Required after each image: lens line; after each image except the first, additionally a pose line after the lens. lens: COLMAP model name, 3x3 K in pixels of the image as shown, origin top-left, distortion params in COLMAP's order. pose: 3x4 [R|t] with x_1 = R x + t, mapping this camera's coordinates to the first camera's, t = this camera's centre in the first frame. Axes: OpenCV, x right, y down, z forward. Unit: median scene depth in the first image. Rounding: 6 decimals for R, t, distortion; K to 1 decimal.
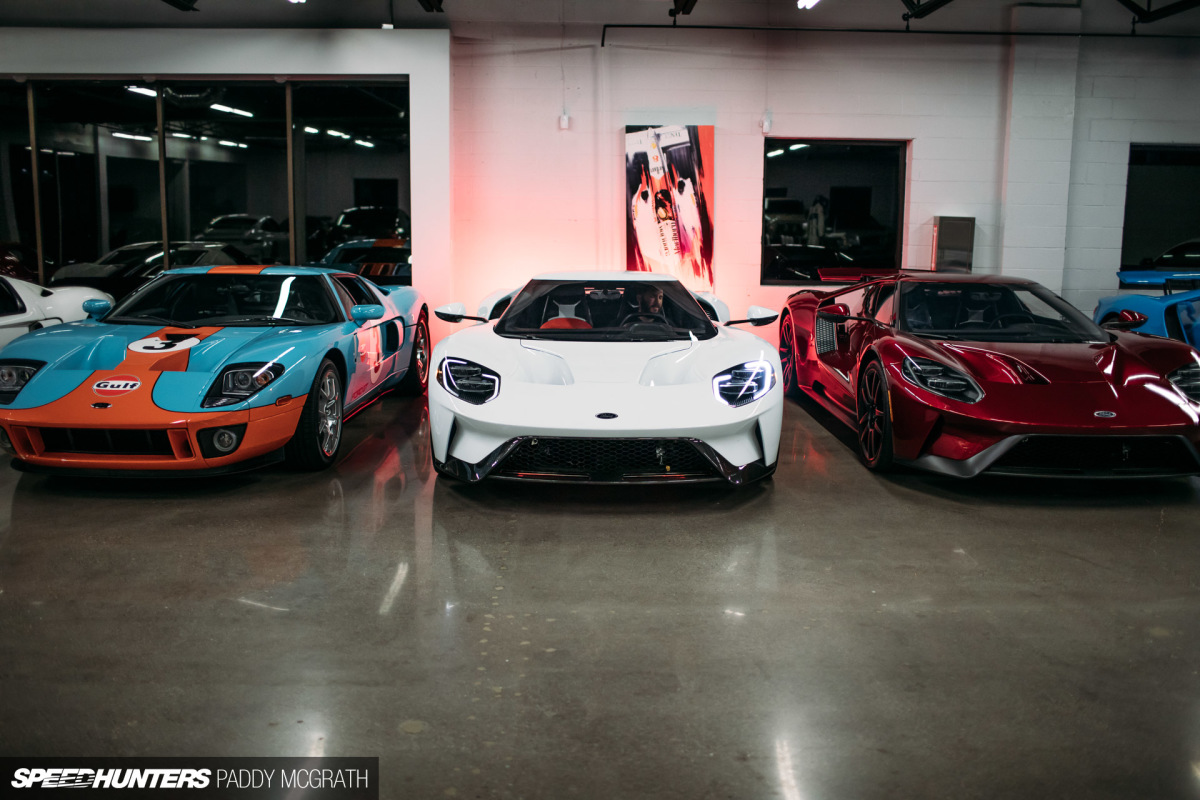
lens RADIAL K [[1125.7, 0, 600.0], [0, 1125.7, 400.0], [0, 0, 1]] dist [-0.068728, 0.022358]
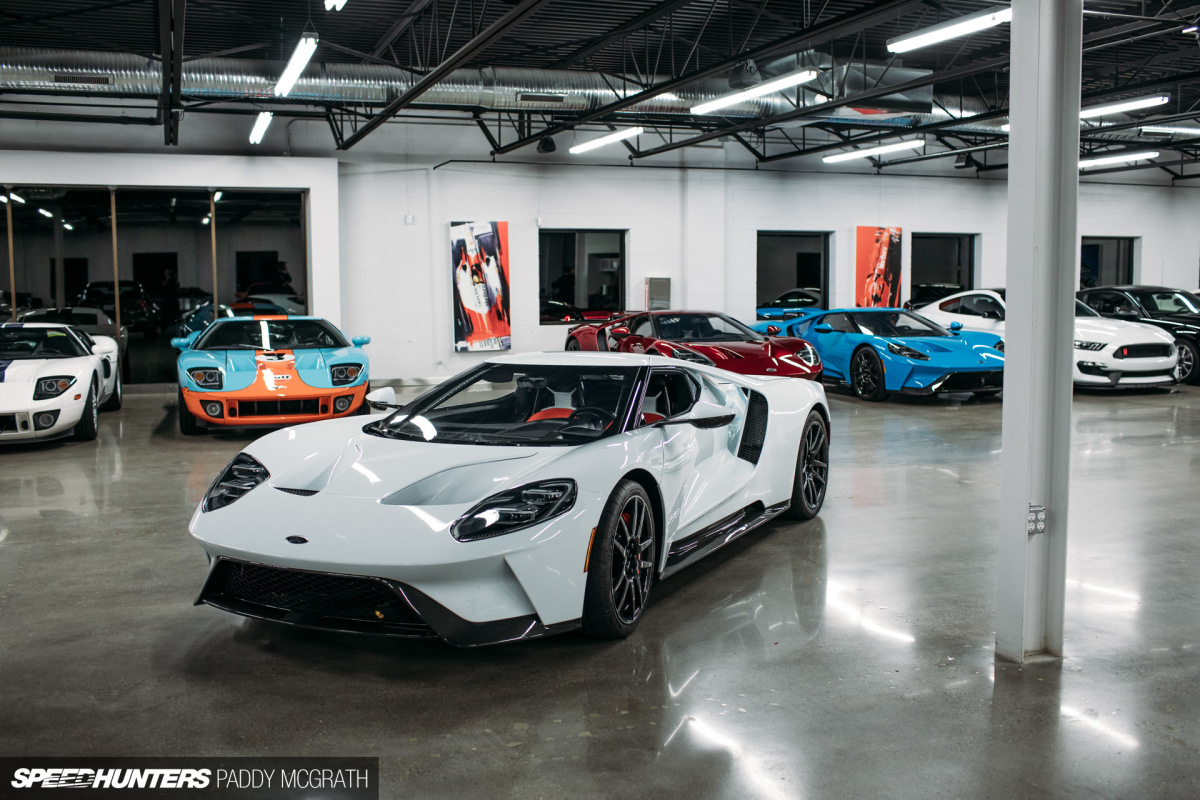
lens RADIAL K [[1125.7, 0, 600.0], [0, 1125.7, 400.0], [0, 0, 1]] dist [-0.068728, 0.022358]
pose [[0.945079, -0.049856, 0.323016, -0.284715], [0.068629, 0.996535, -0.046982, 0.078029], [-0.319555, 0.066570, 0.945227, -0.469941]]
